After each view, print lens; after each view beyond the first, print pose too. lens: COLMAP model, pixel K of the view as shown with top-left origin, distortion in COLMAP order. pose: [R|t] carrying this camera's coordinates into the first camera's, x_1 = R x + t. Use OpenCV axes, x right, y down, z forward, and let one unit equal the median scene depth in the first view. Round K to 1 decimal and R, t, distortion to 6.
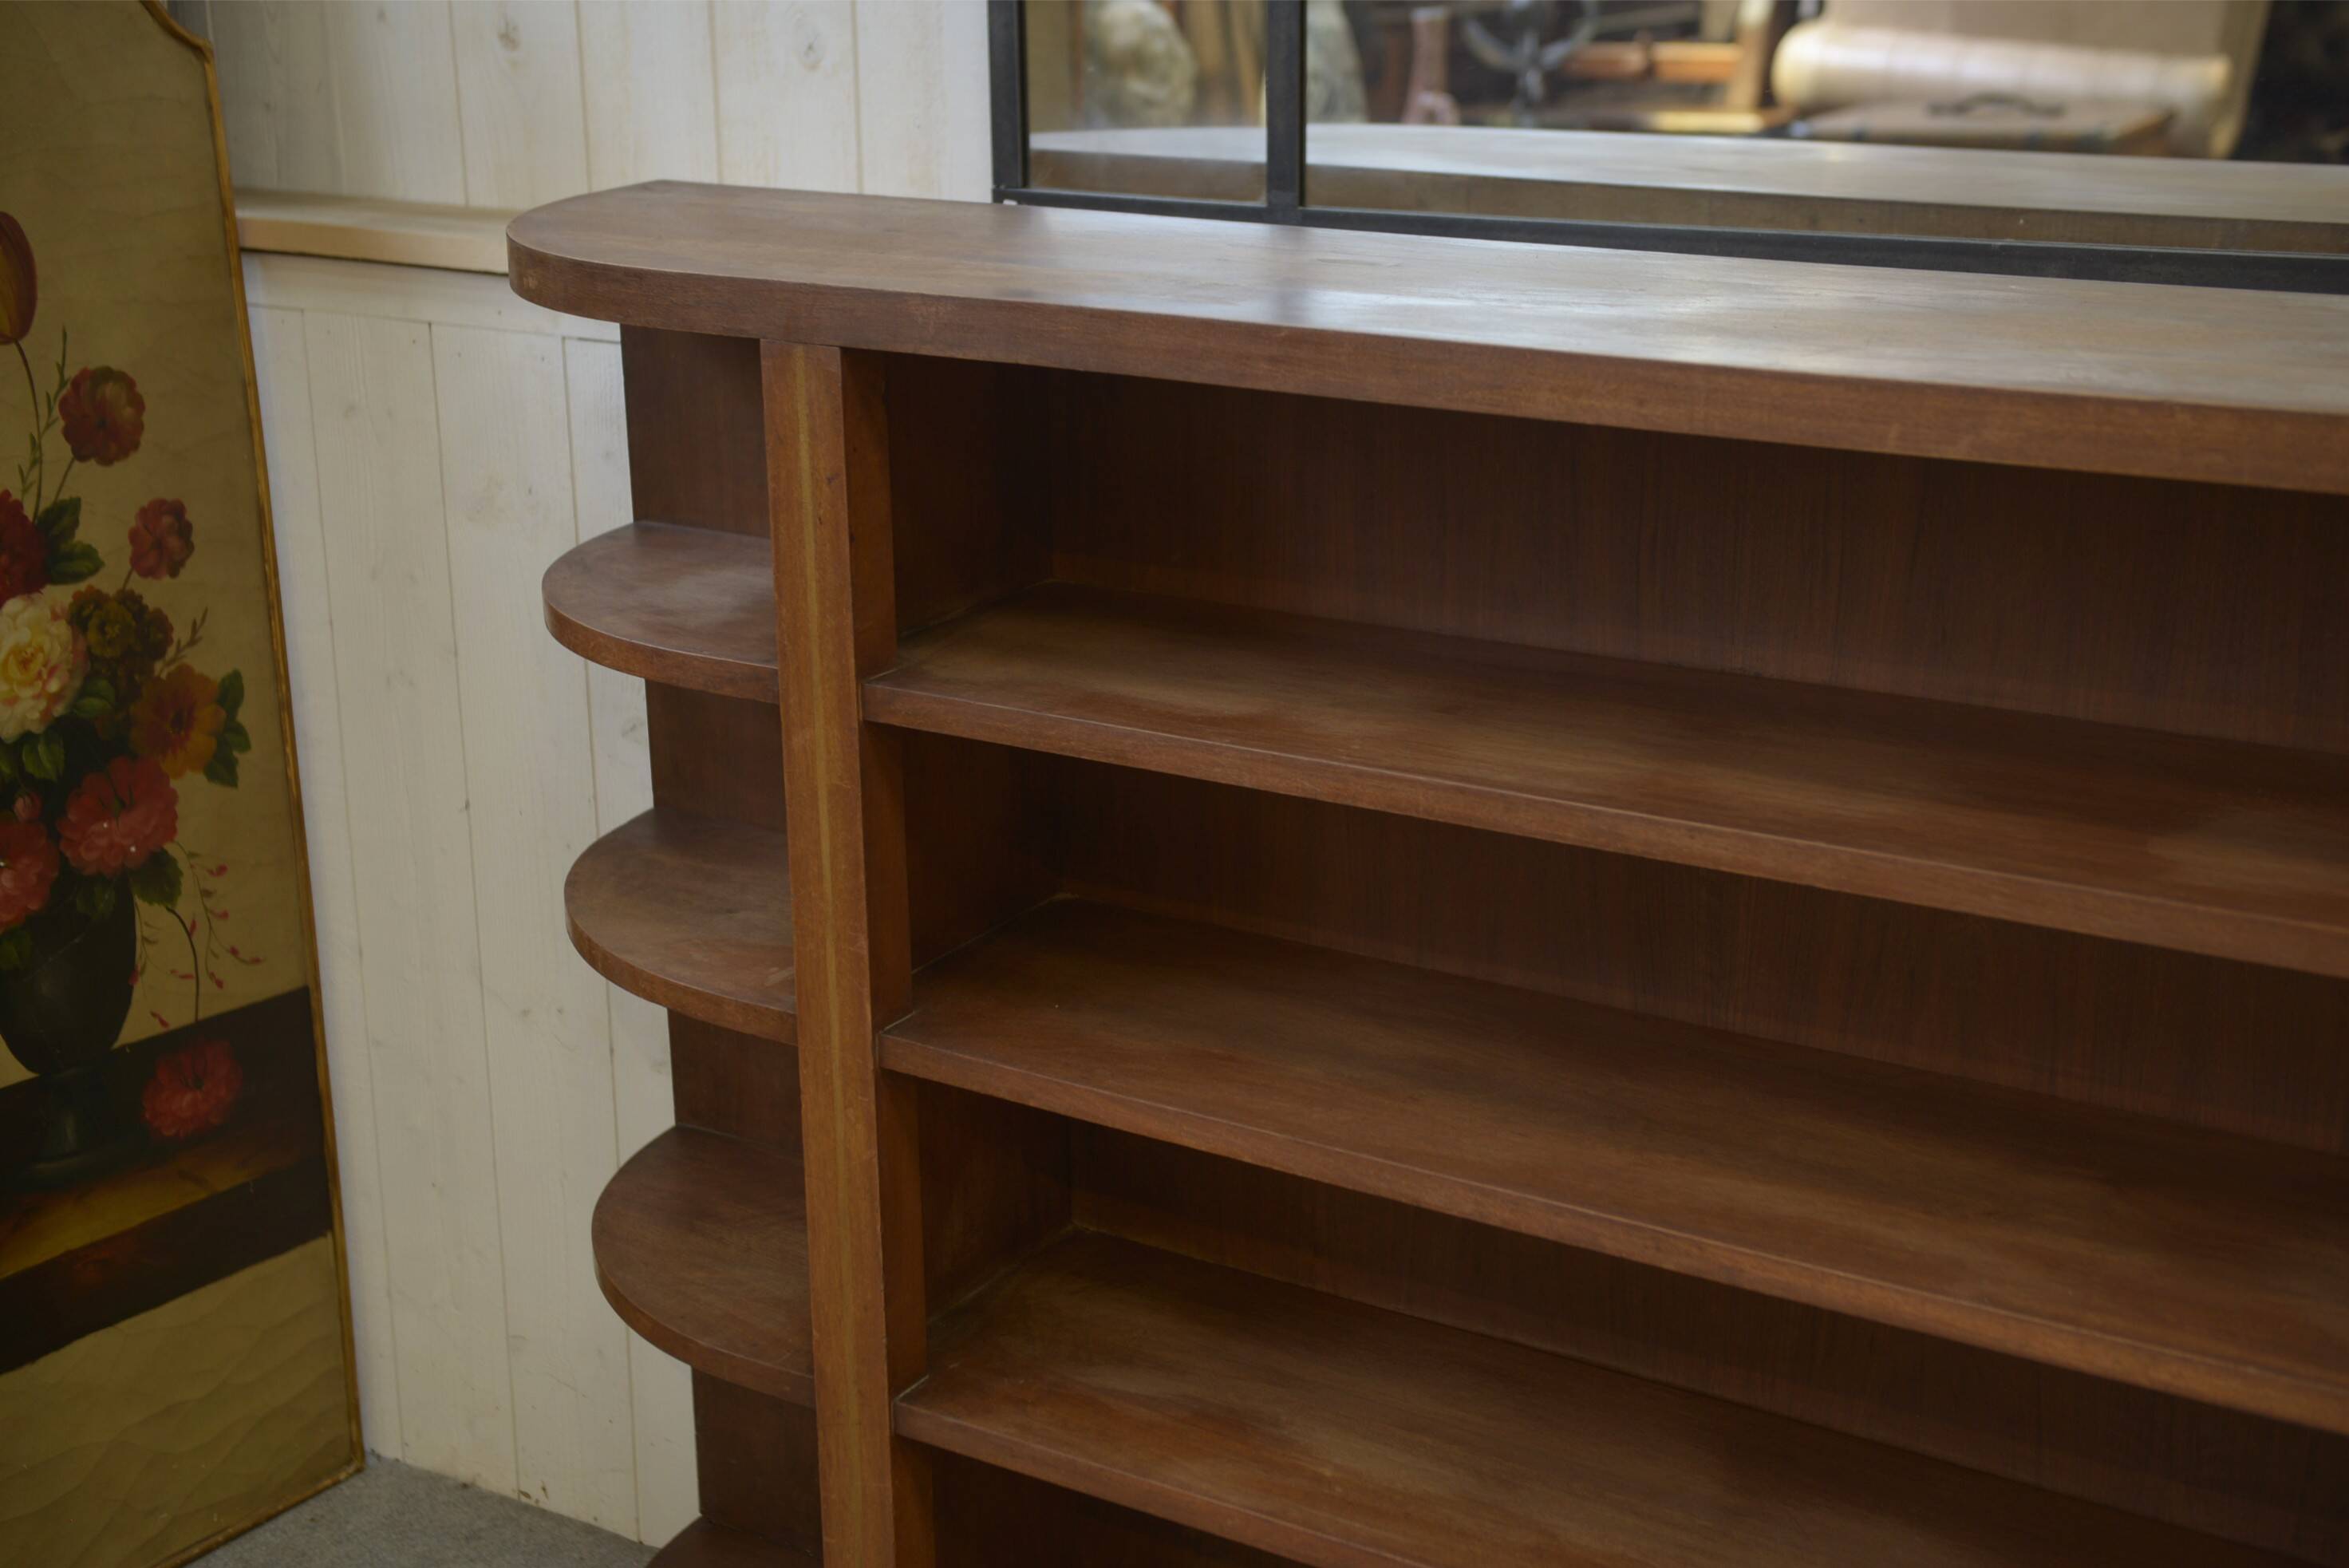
lens RADIAL K [[3169.5, 0, 1169.6], [0, 3169.5, 790.9], [0, 0, 1]] dist [0.112985, 0.000000]
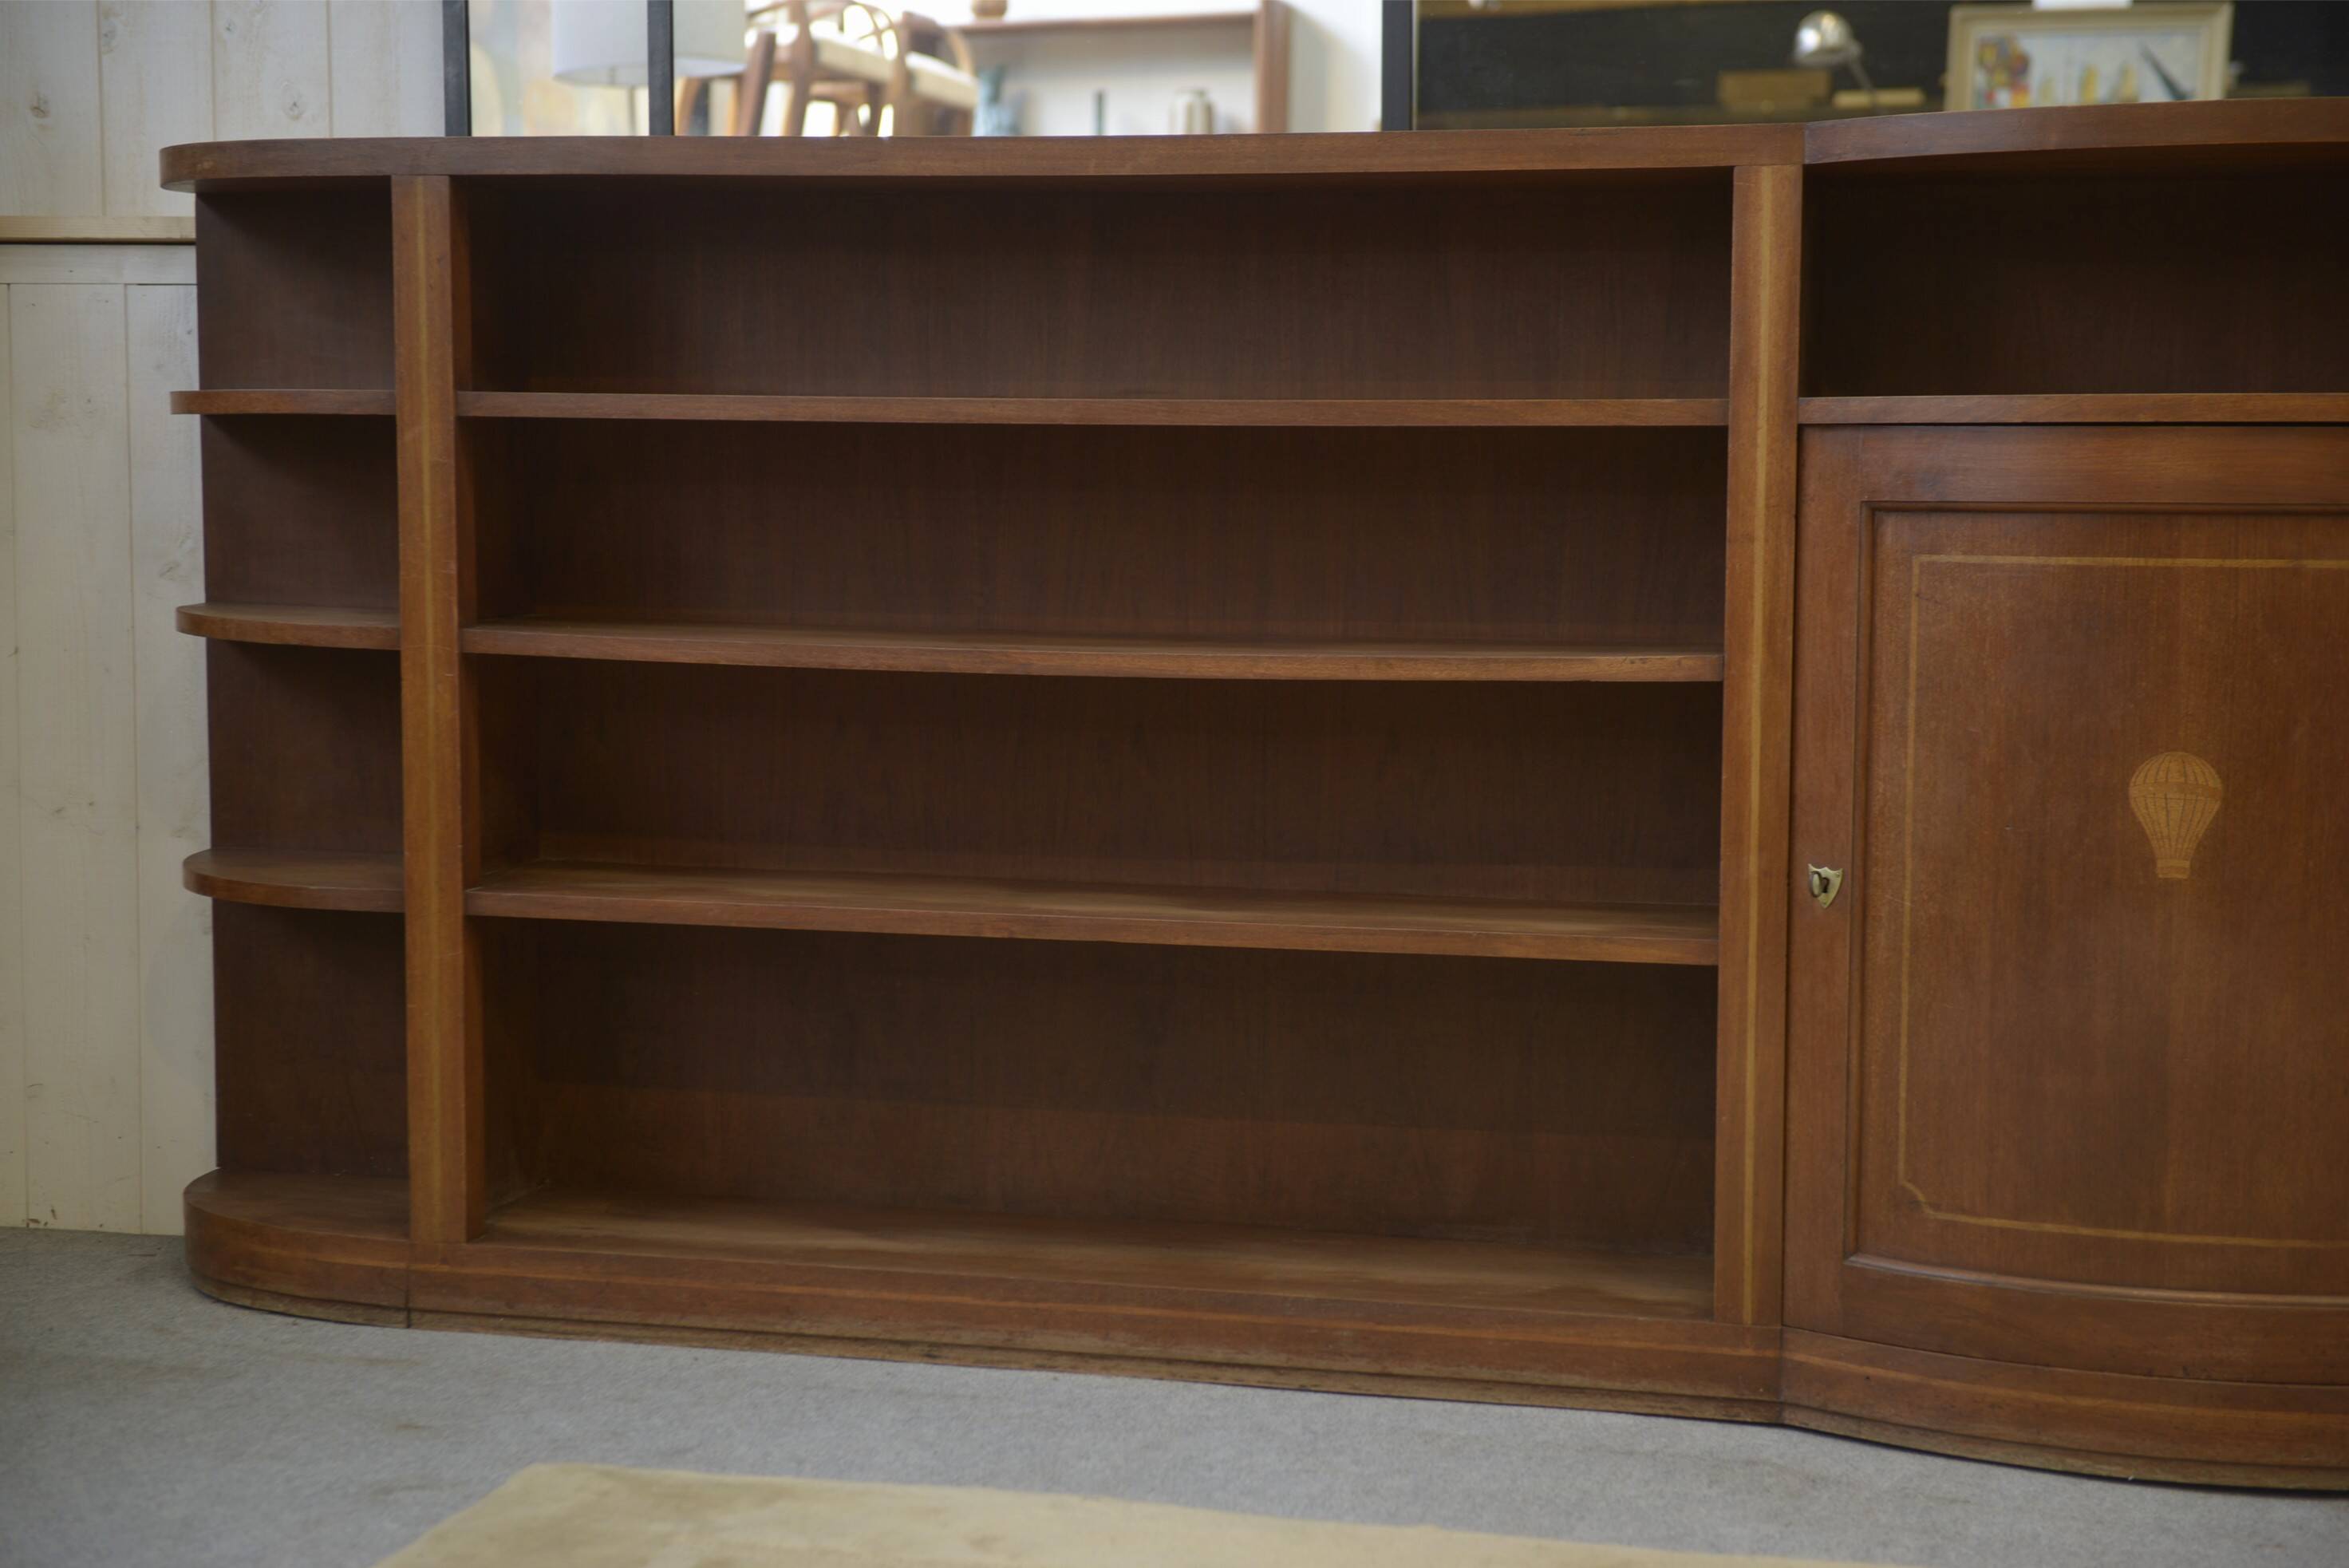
lens RADIAL K [[3740.9, 0, 1189.8], [0, 3740.9, 781.8], [0, 0, 1]] dist [0.136269, 0.000000]
pose [[0.951857, -0.009727, 0.306389, -0.309186], [0.075670, 0.976022, -0.204097, 0.537860], [-0.297057, 0.217455, 0.929769, -0.773248]]
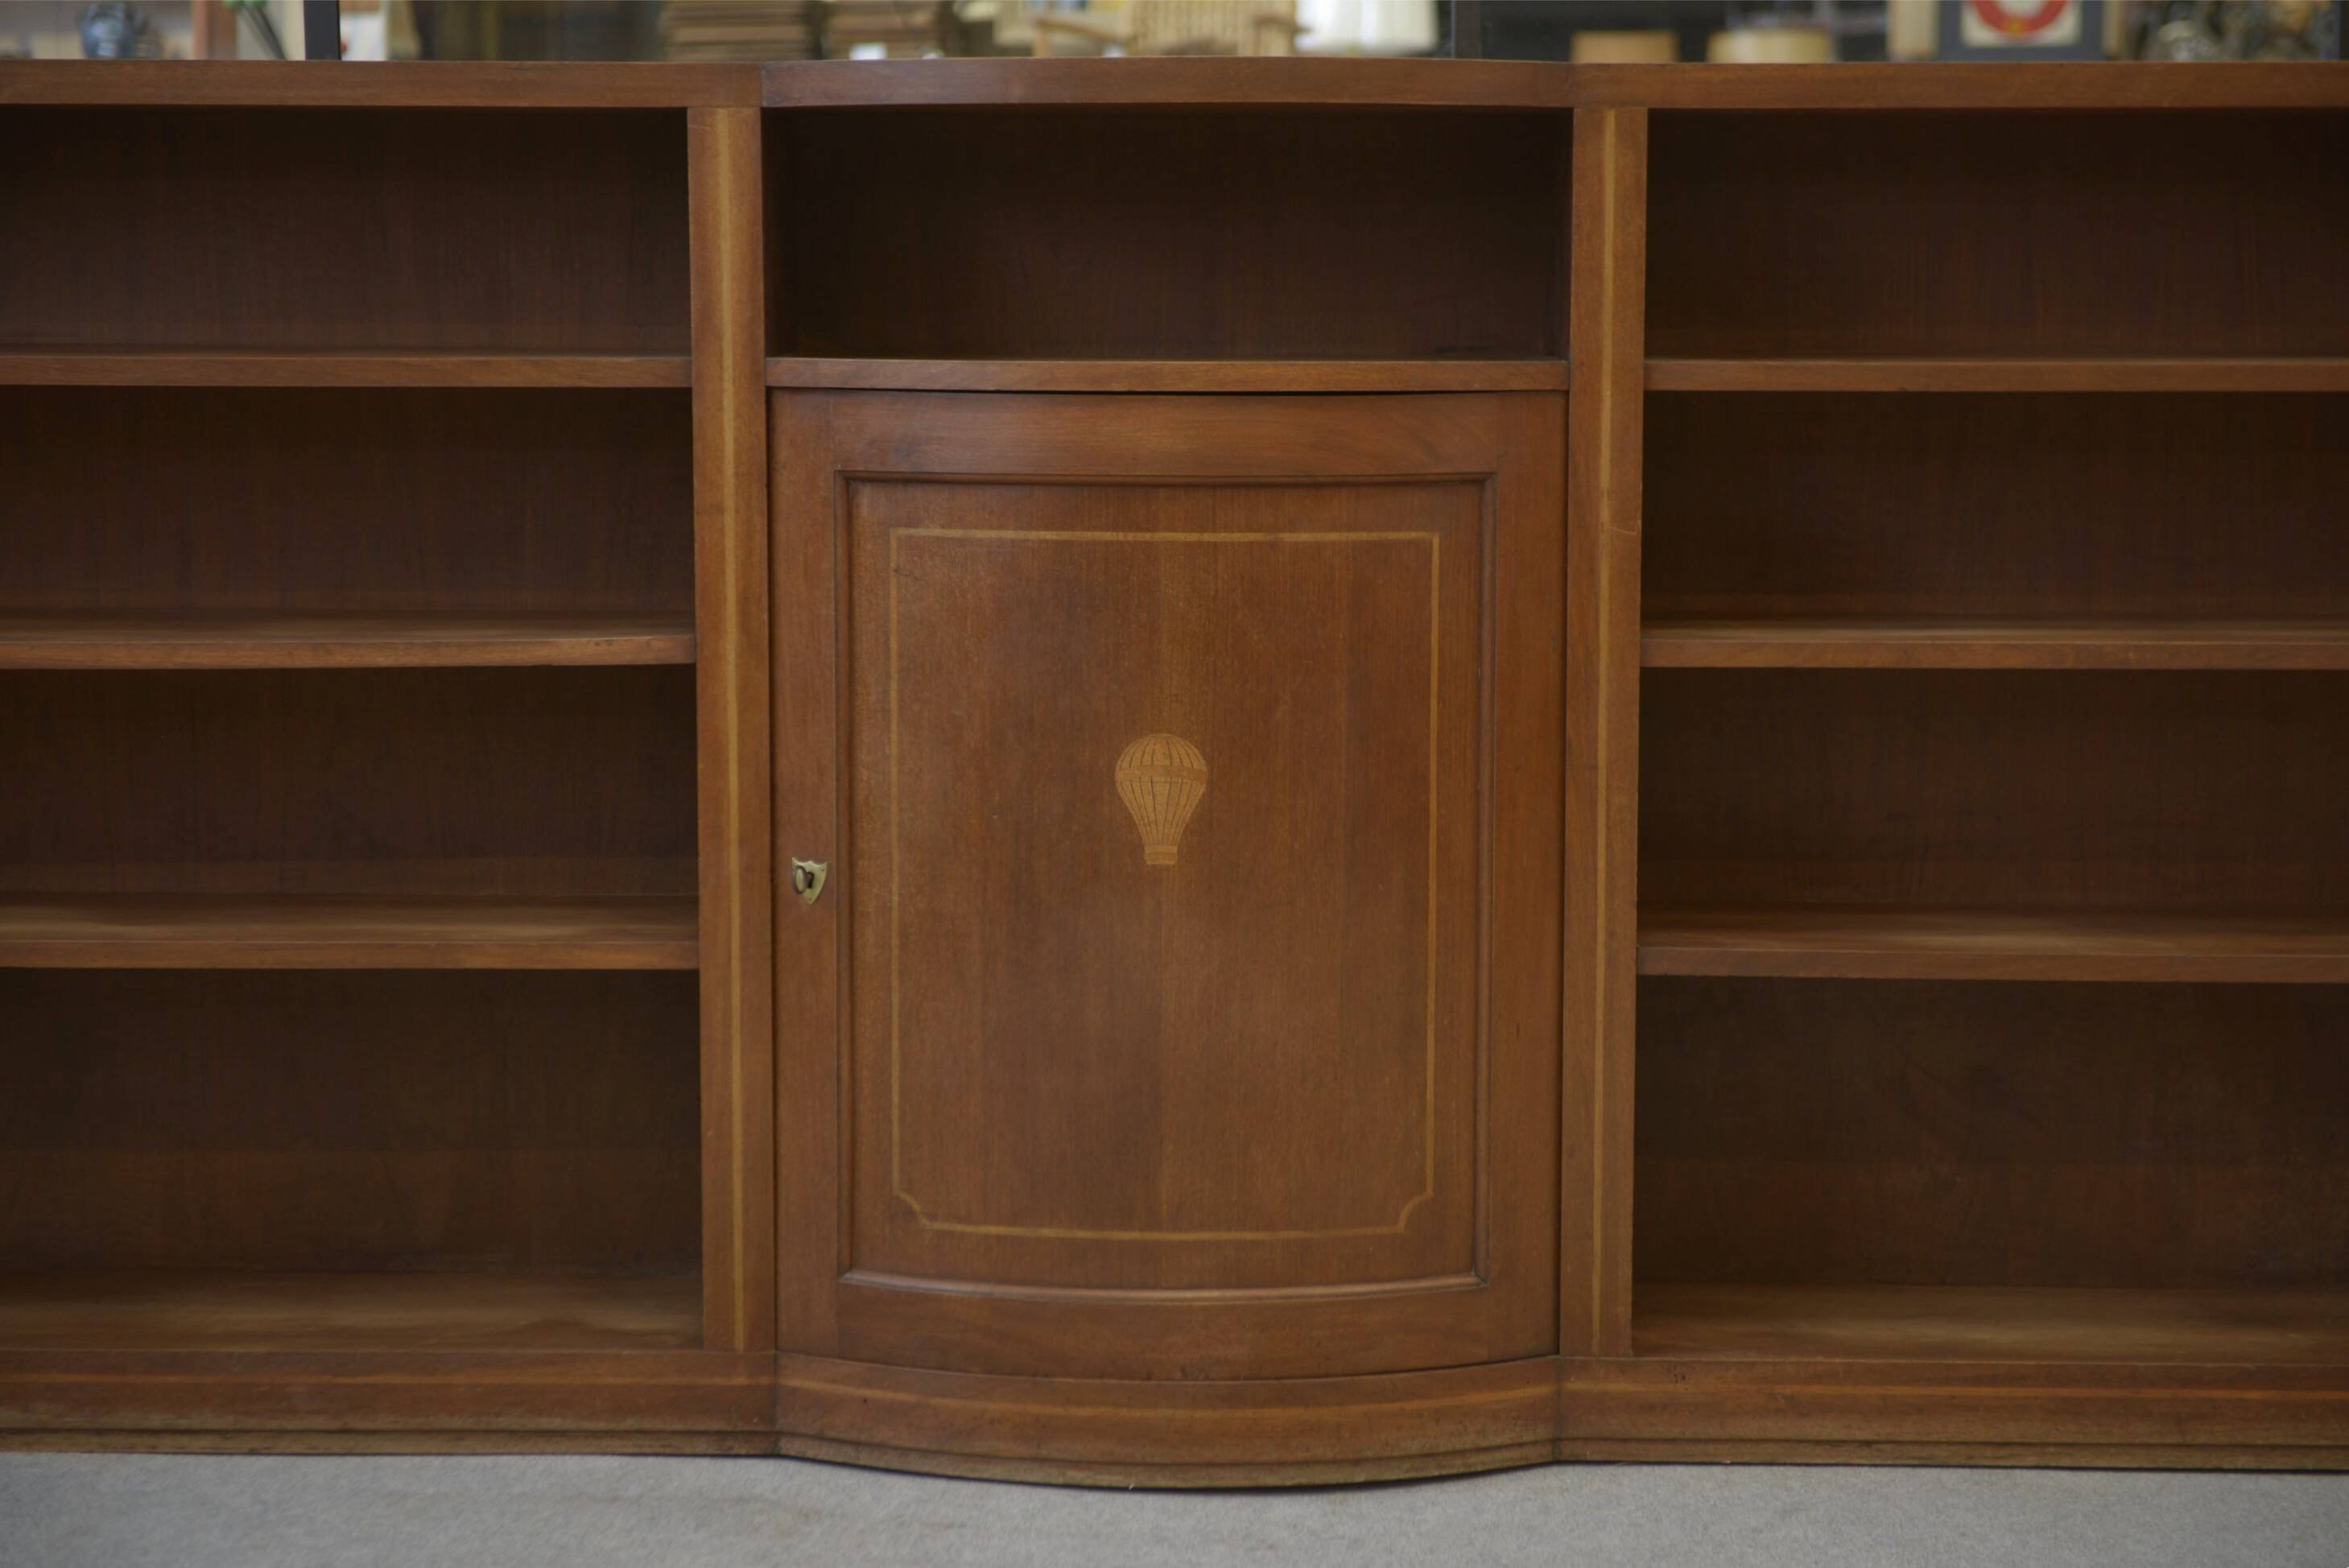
lens RADIAL K [[4473.7, 0, 1197.0], [0, 4473.7, 775.2], [0, 0, 1]] dist [0.101062, 0.000000]
pose [[0.859444, -0.048418, 0.508932, -0.334365], [0.142036, 0.978927, -0.146727, 0.516612], [-0.491103, 0.198390, 0.848209, -0.955371]]
